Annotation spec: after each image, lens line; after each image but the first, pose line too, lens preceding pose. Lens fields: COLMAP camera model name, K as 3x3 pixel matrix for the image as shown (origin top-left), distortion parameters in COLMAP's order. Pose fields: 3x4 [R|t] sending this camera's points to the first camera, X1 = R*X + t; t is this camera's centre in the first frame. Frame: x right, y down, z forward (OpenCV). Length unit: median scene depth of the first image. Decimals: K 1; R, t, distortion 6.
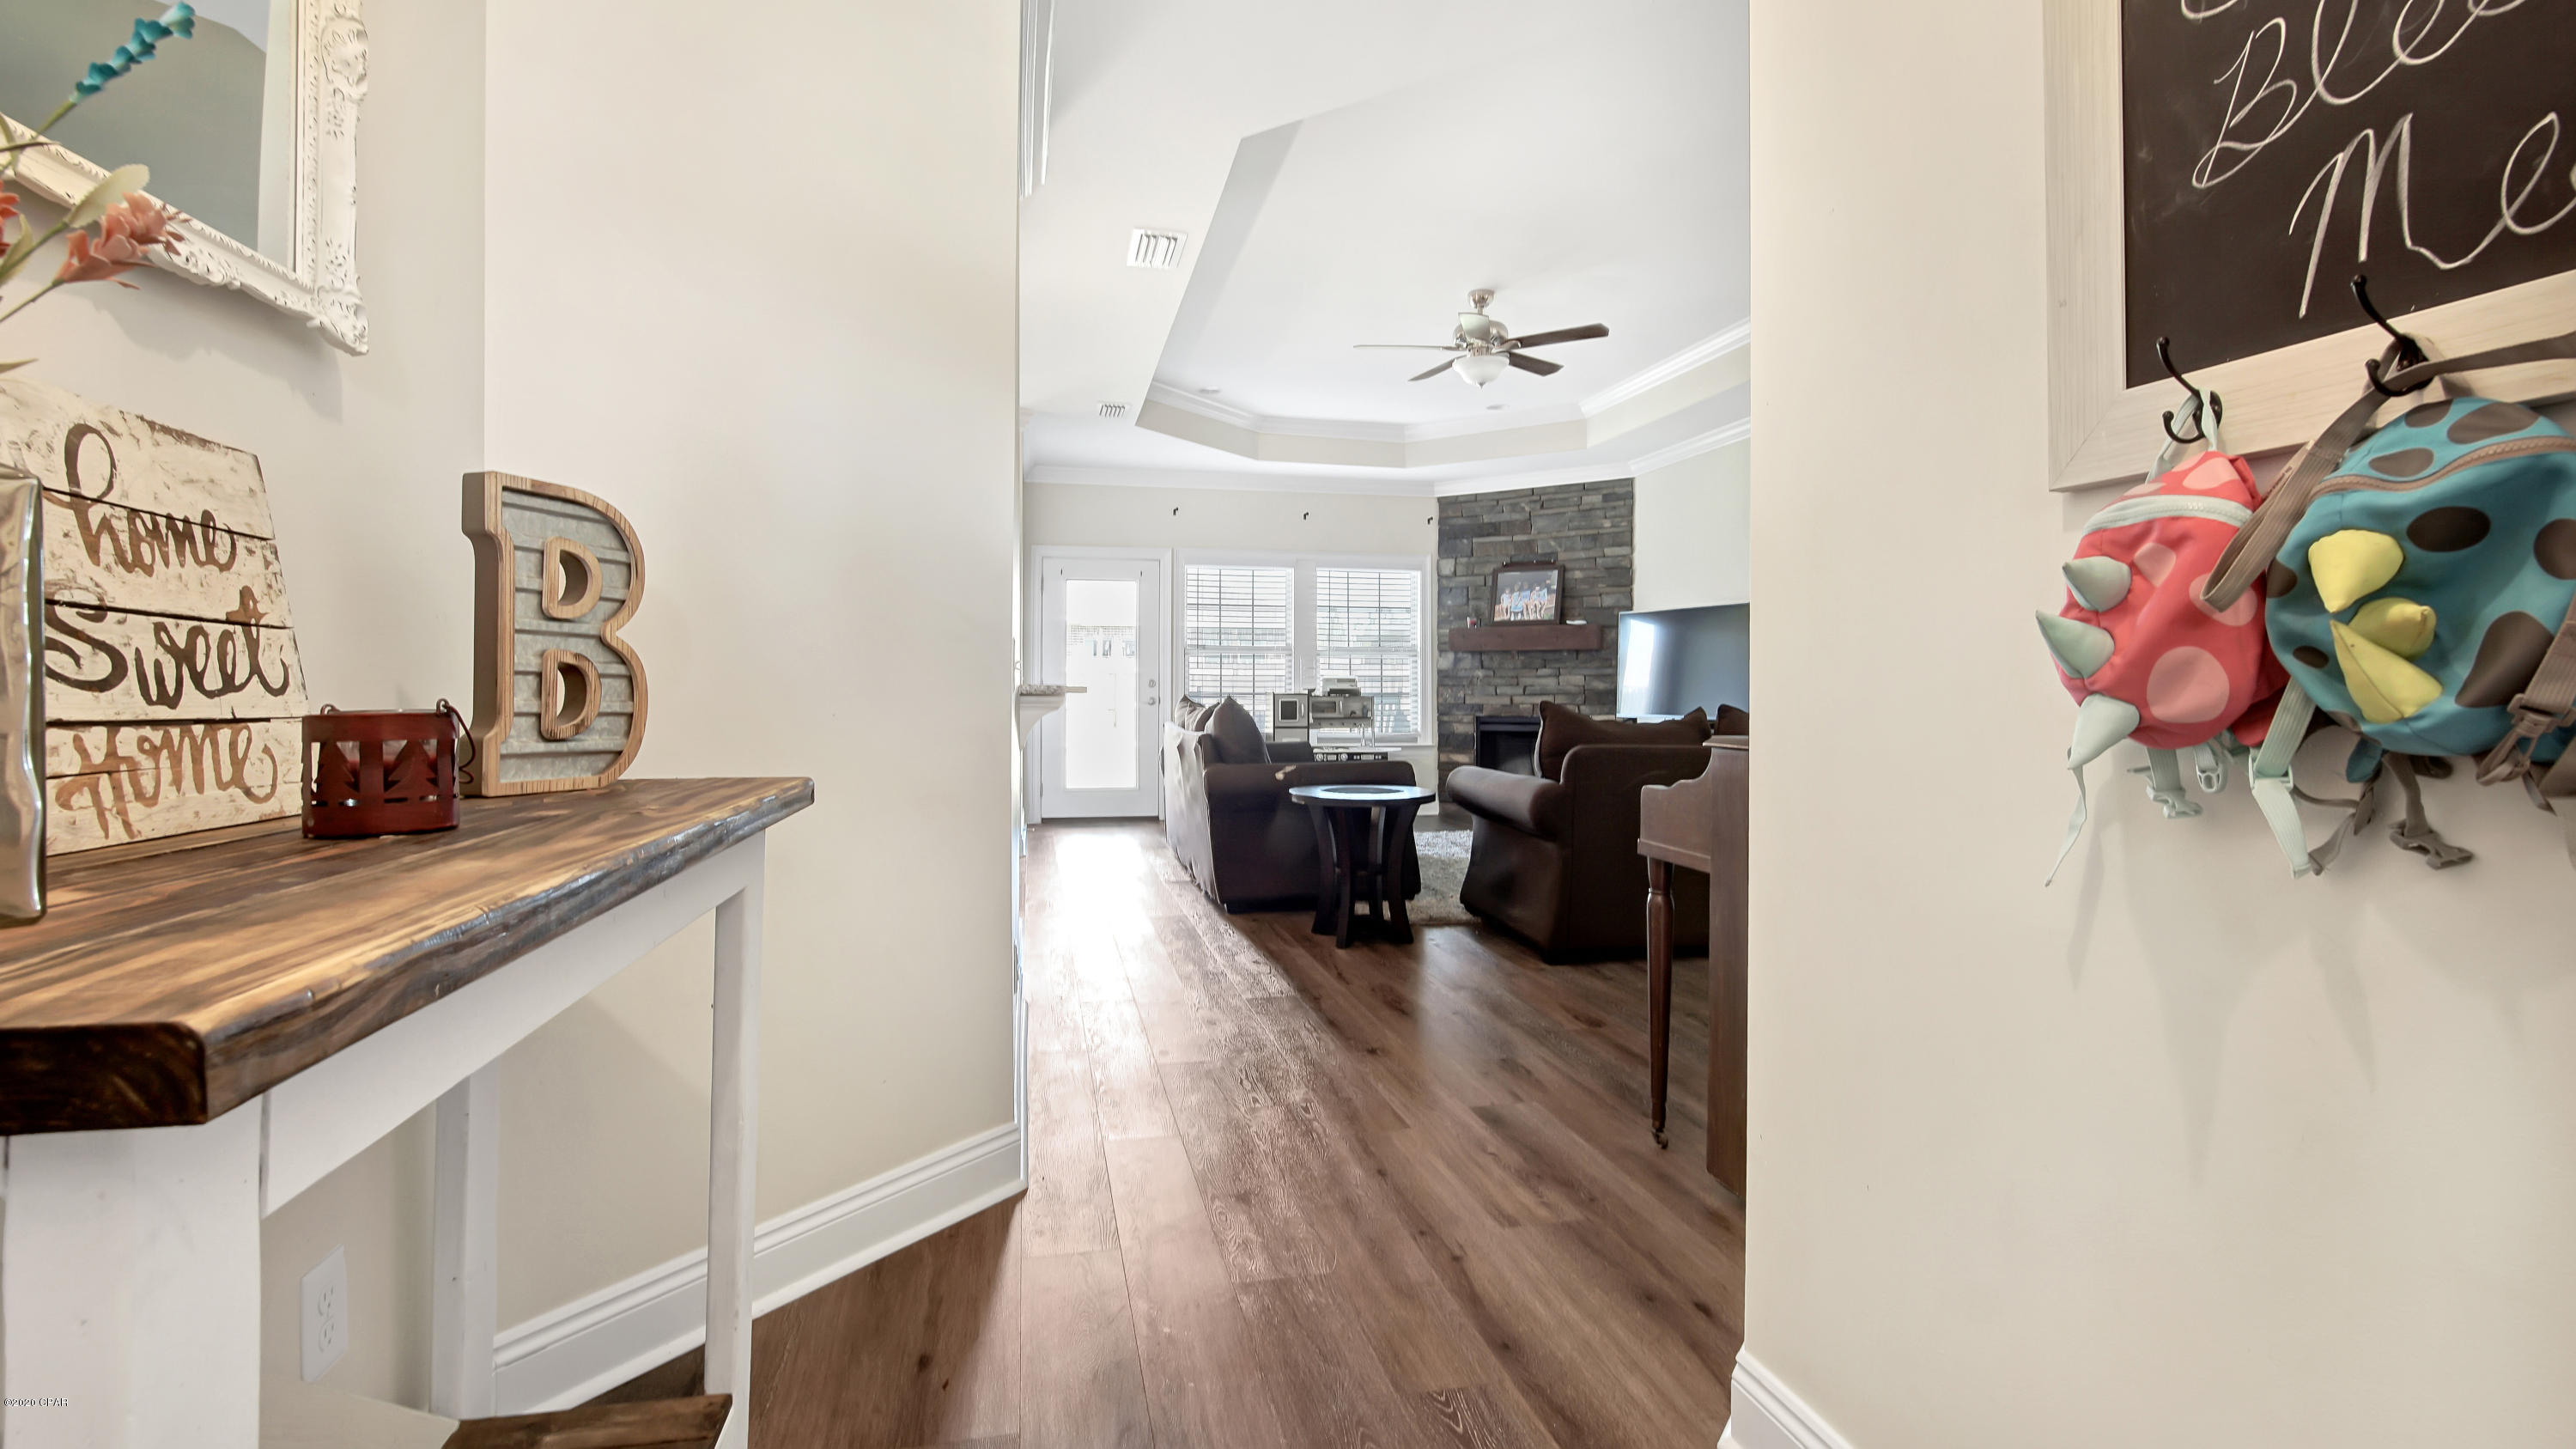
lens RADIAL K [[1207.9, 0, 1288.0], [0, 1207.9, 724.5], [0, 0, 1]] dist [-0.005802, 0.000300]
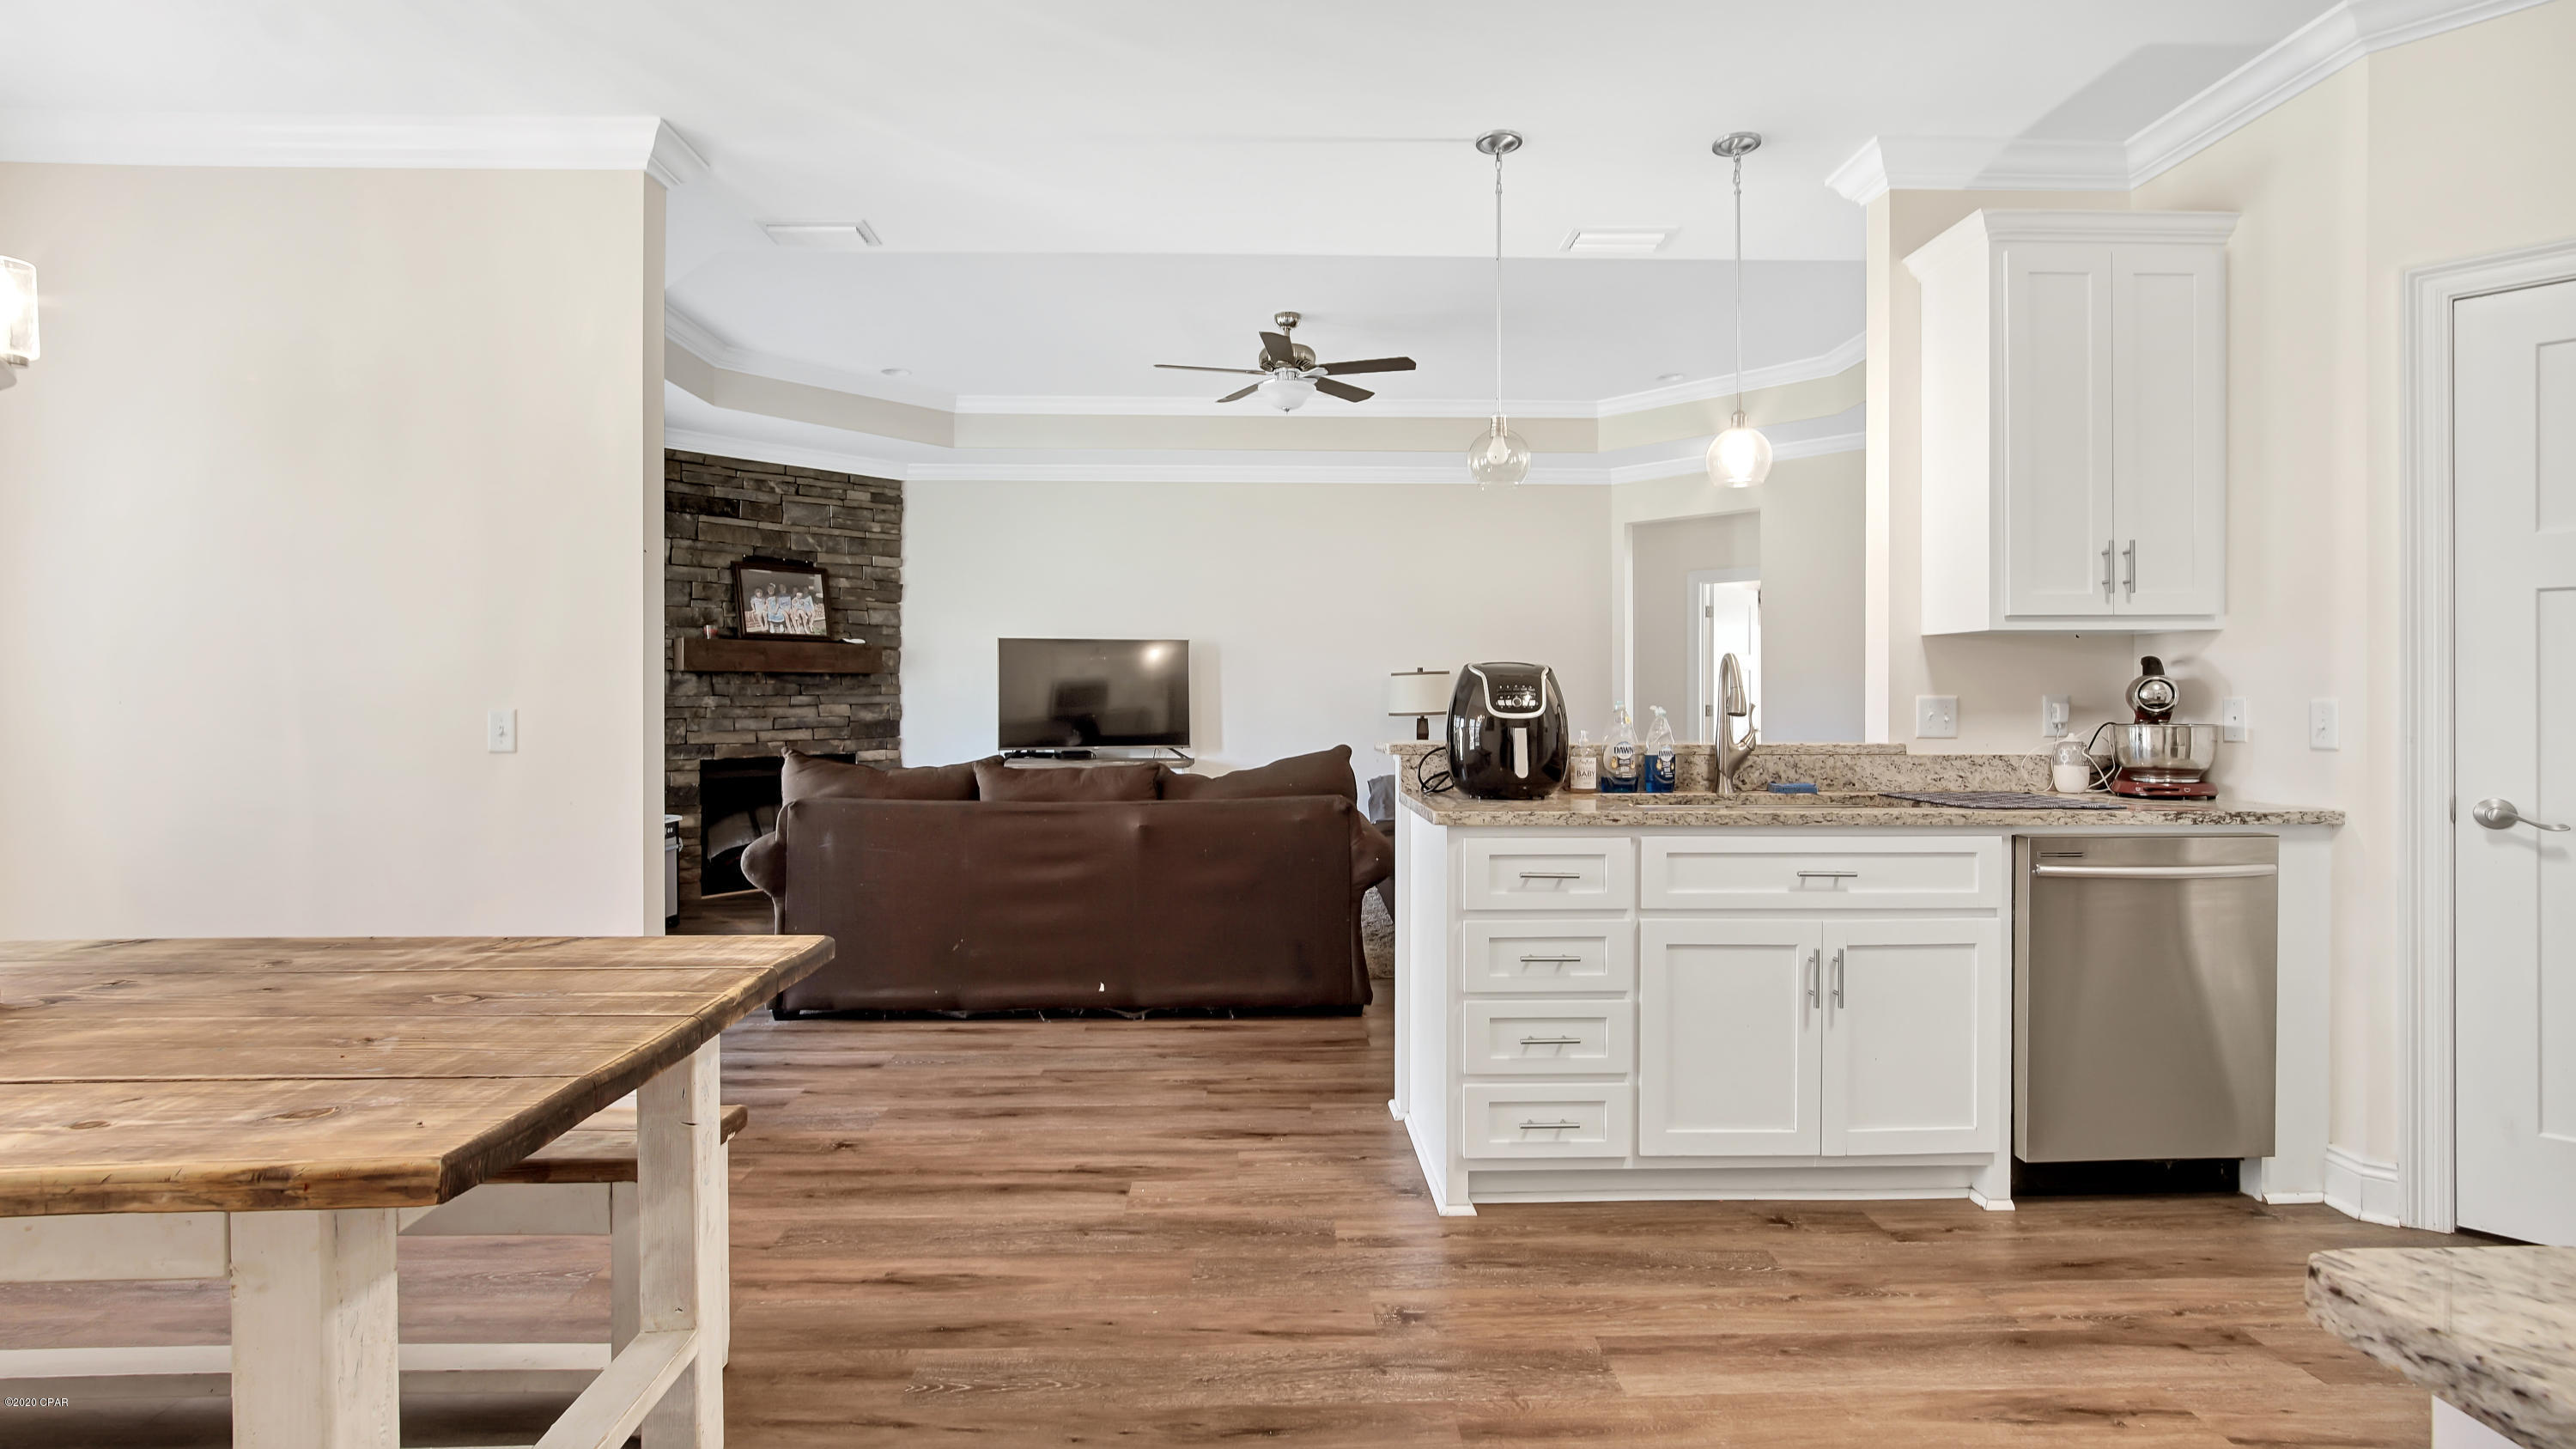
lens RADIAL K [[1165.8, 0, 1290.5], [0, 1165.8, 698.5], [0, 0, 1]] dist [-0.002490, -0.000248]
pose [[0.177896, -0.004117, 0.984041, -0.483069], [0.032849, 0.999459, -0.001757, -0.032586], [-0.983501, 0.032637, 0.177935, 0.545577]]
